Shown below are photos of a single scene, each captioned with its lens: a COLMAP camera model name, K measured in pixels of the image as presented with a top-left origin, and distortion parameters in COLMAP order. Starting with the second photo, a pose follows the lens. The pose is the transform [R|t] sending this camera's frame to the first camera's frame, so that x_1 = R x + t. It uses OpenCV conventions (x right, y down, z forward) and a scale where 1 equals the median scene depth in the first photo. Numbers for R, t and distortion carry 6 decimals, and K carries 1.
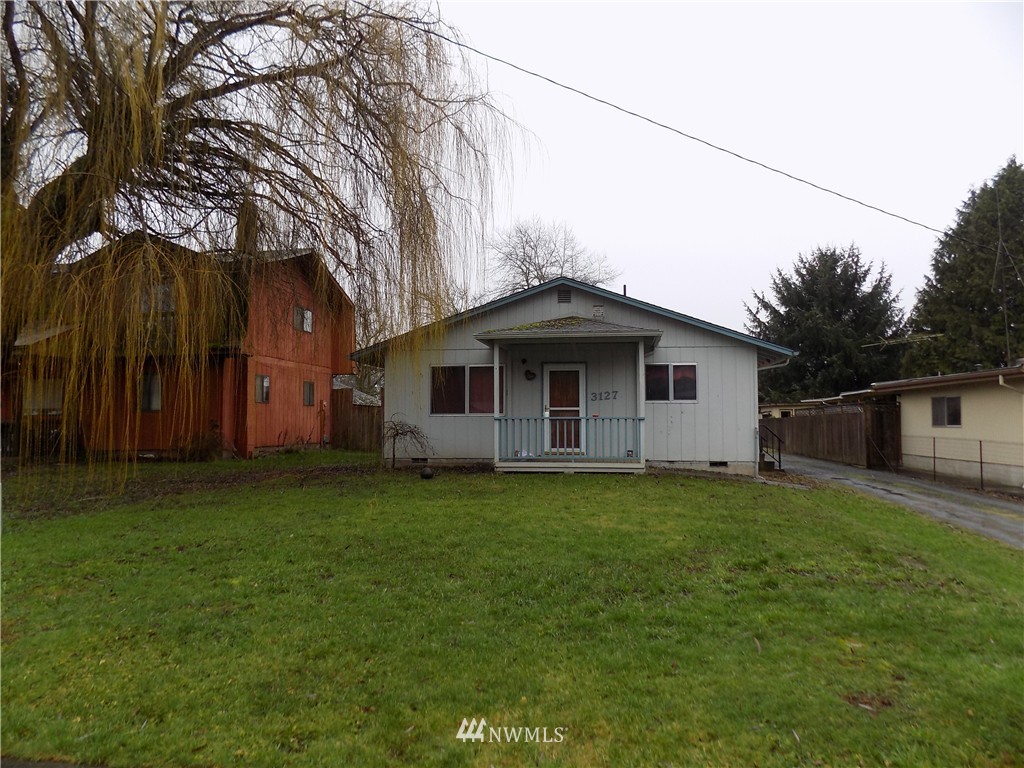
lens RADIAL K [[681.8, 0, 520.2], [0, 681.8, 385.8], [0, 0, 1]] dist [-0.018492, 0.010620]
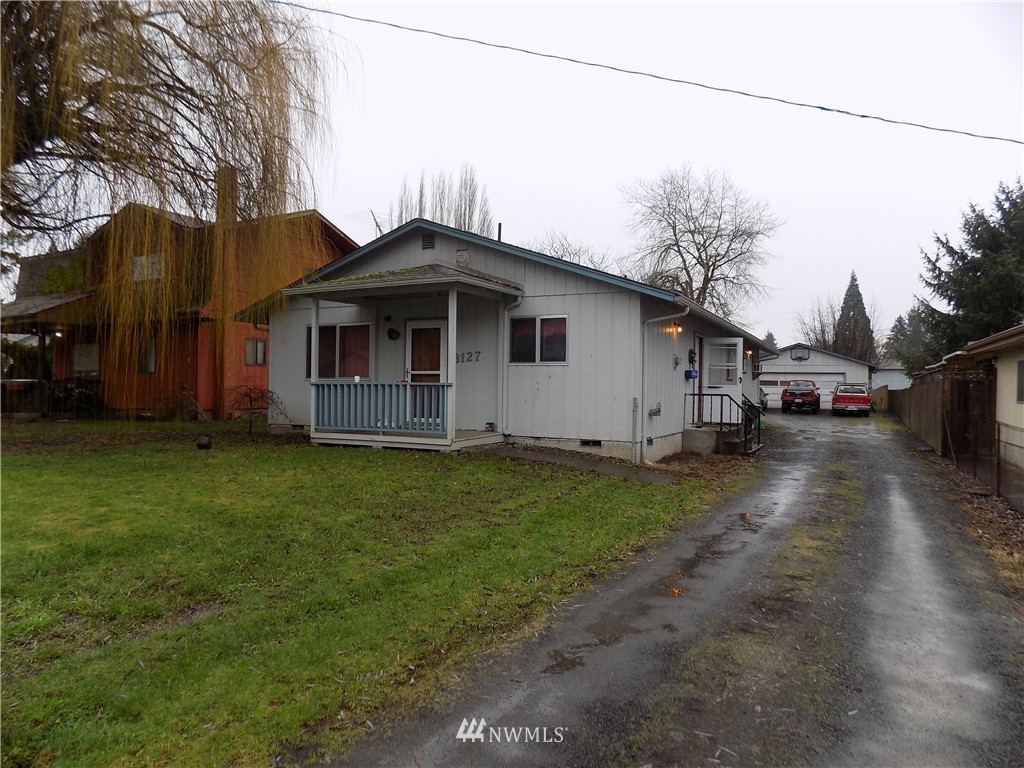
lens RADIAL K [[681.8, 0, 516.0], [0, 681.8, 376.1], [0, 0, 1]] dist [-0.018492, 0.010620]
pose [[0.947551, 0.006885, -0.319530, 0.448783], [0.003842, 0.999450, 0.032930, 0.010563], [0.319581, -0.032430, 0.947004, 0.221512]]
